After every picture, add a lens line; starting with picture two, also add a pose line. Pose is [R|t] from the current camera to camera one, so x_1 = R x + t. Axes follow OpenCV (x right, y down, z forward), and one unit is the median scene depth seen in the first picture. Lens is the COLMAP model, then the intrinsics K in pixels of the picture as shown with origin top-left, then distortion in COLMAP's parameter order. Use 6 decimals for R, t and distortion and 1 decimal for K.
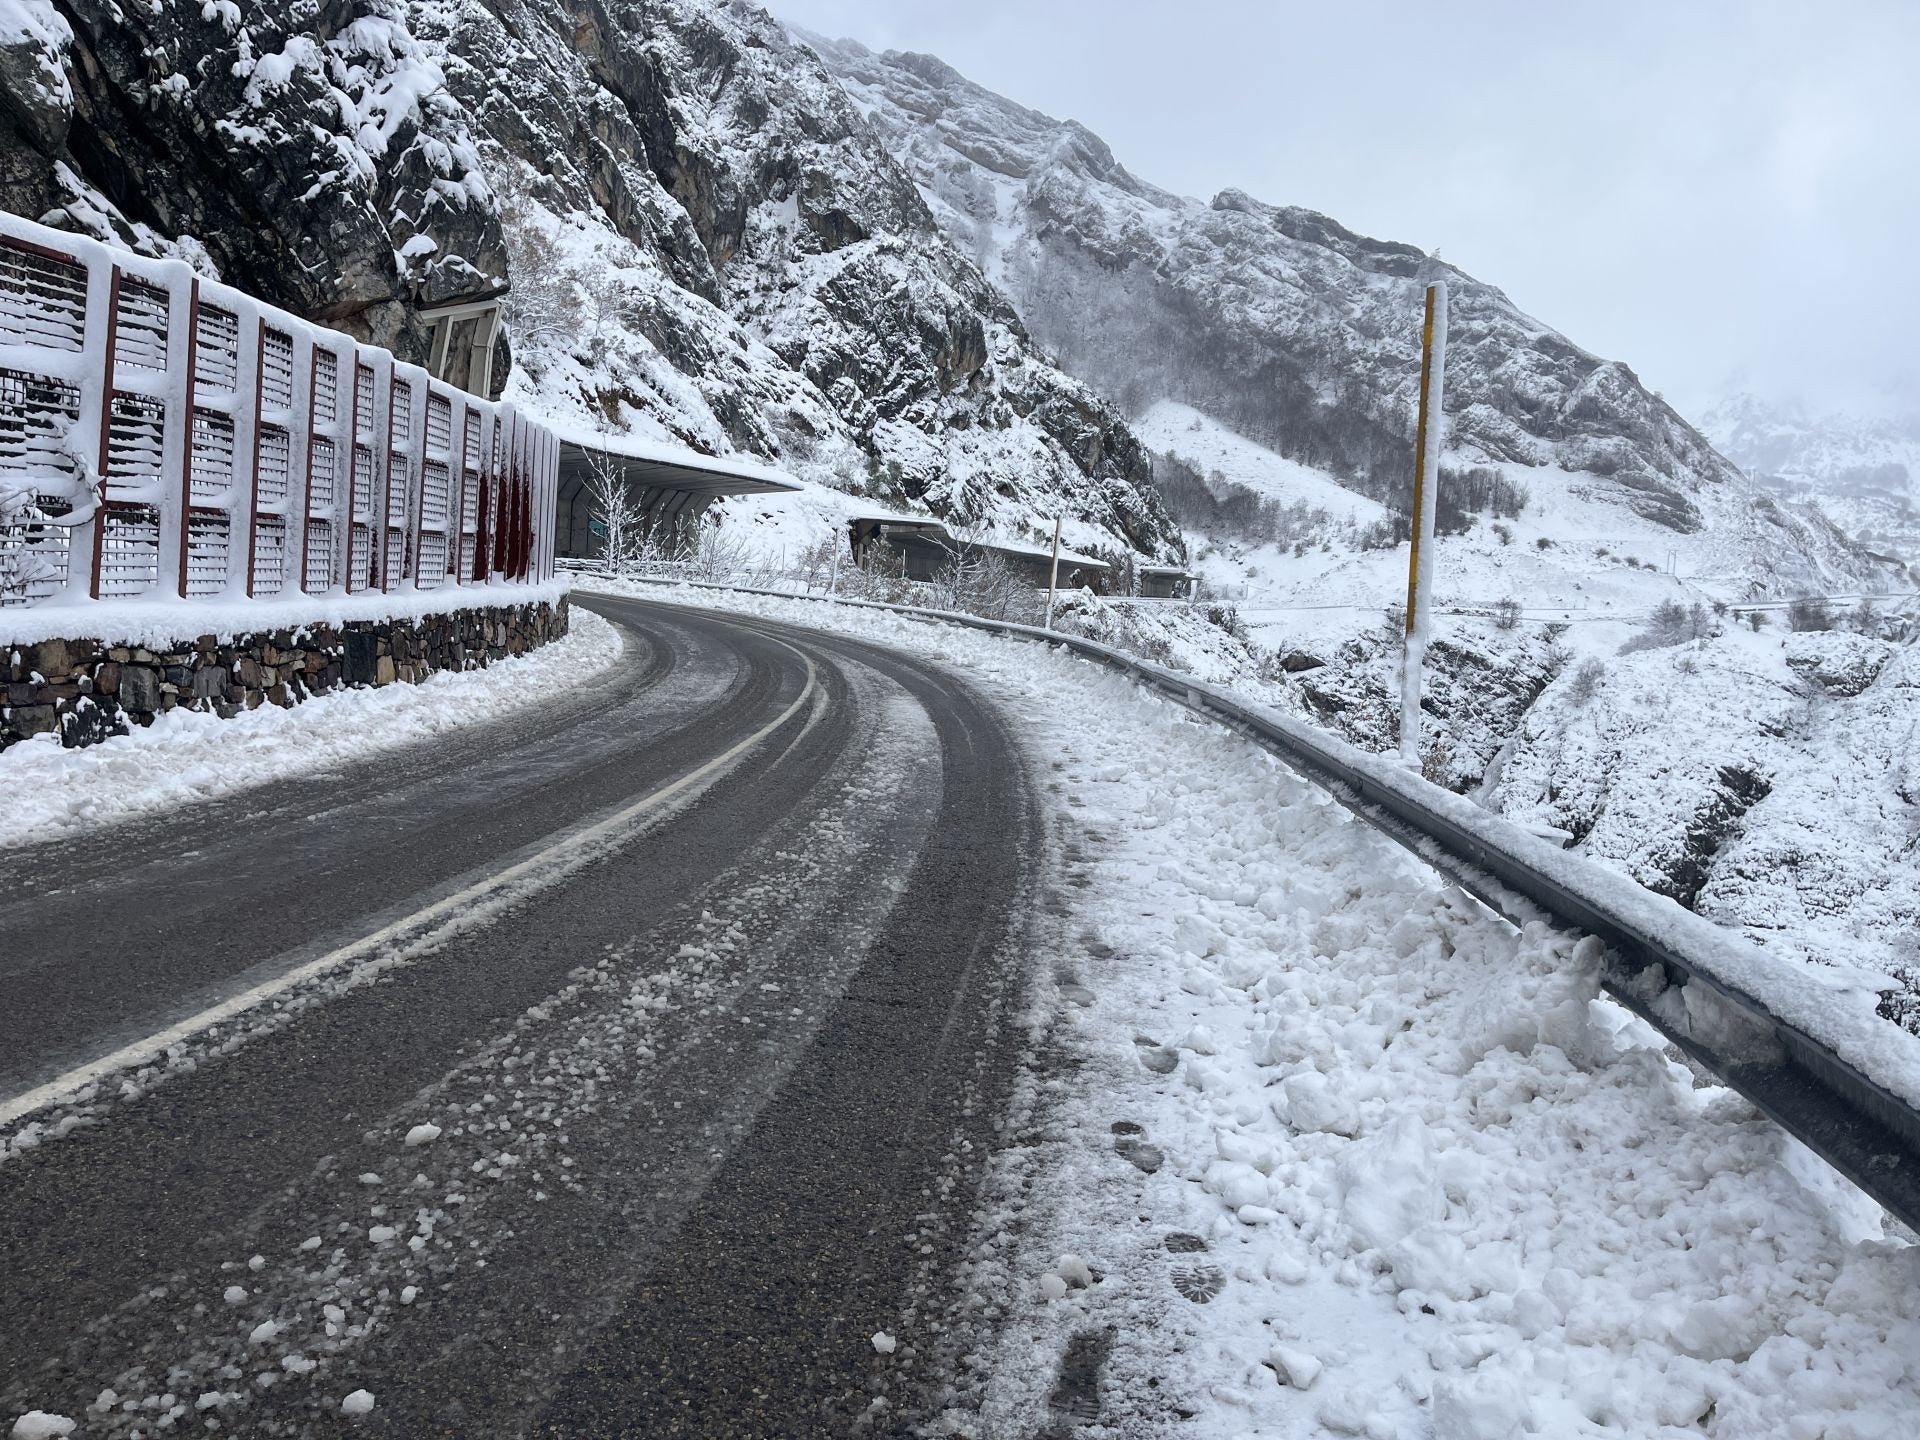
lens RADIAL K [[1522.0, 0, 960.9], [0, 1522.0, 722.6], [0, 0, 1]] dist [0.055794, -0.082199]
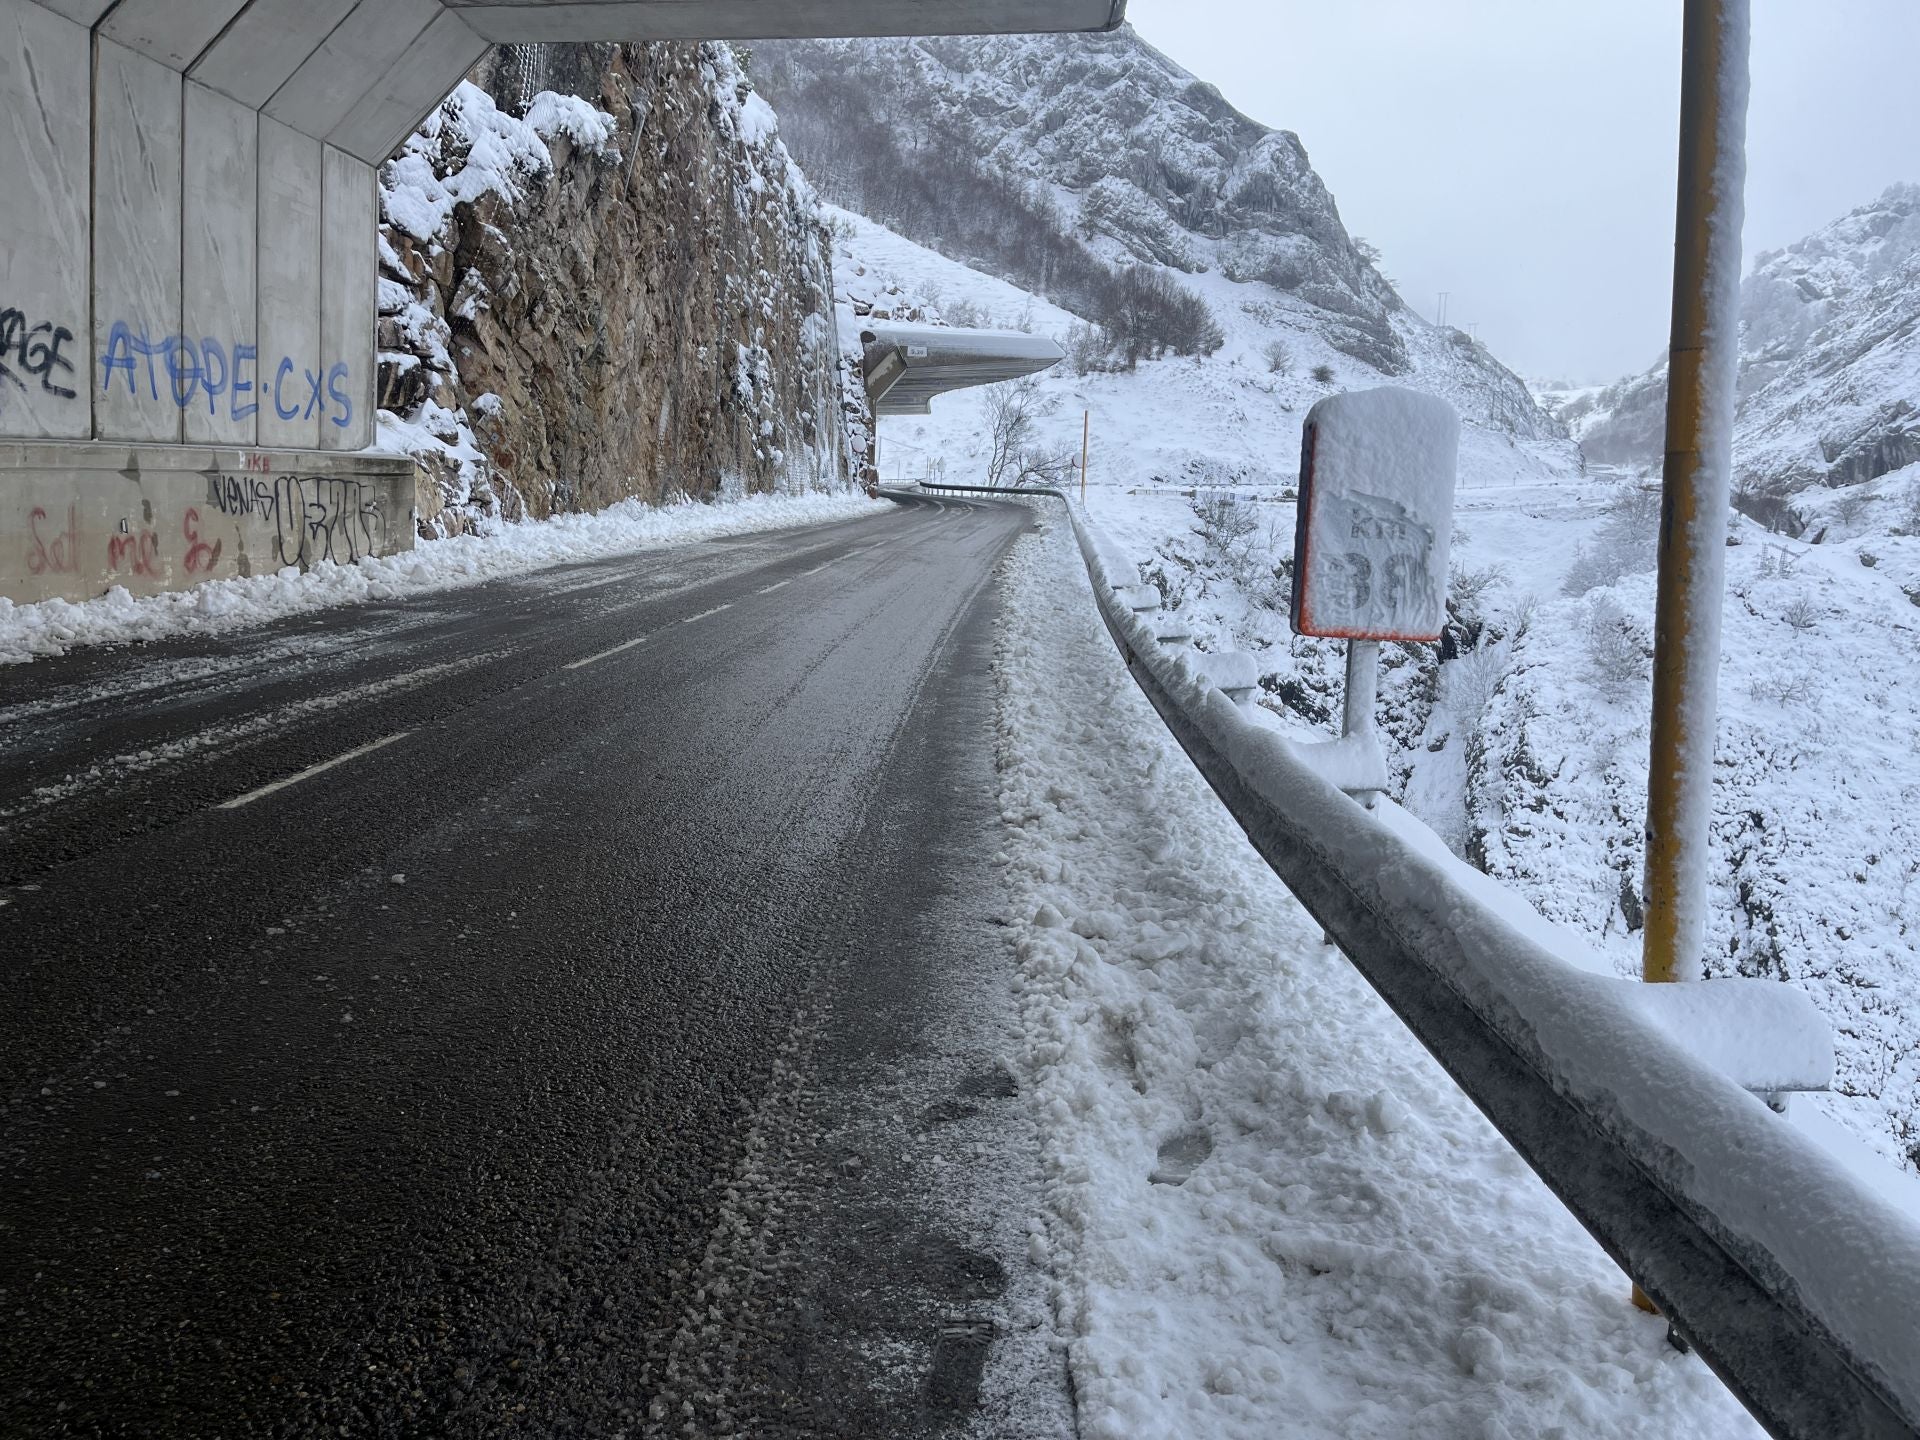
lens RADIAL K [[1522.0, 0, 961.8], [0, 1522.0, 717.1], [0, 0, 1]] dist [0.055794, -0.082199]
pose [[0.938102, -0.048103, 0.343001, 0.027245], [0.017365, 0.995596, 0.092130, -0.031590], [-0.345922, -0.080471, 0.934806, 0.366816]]
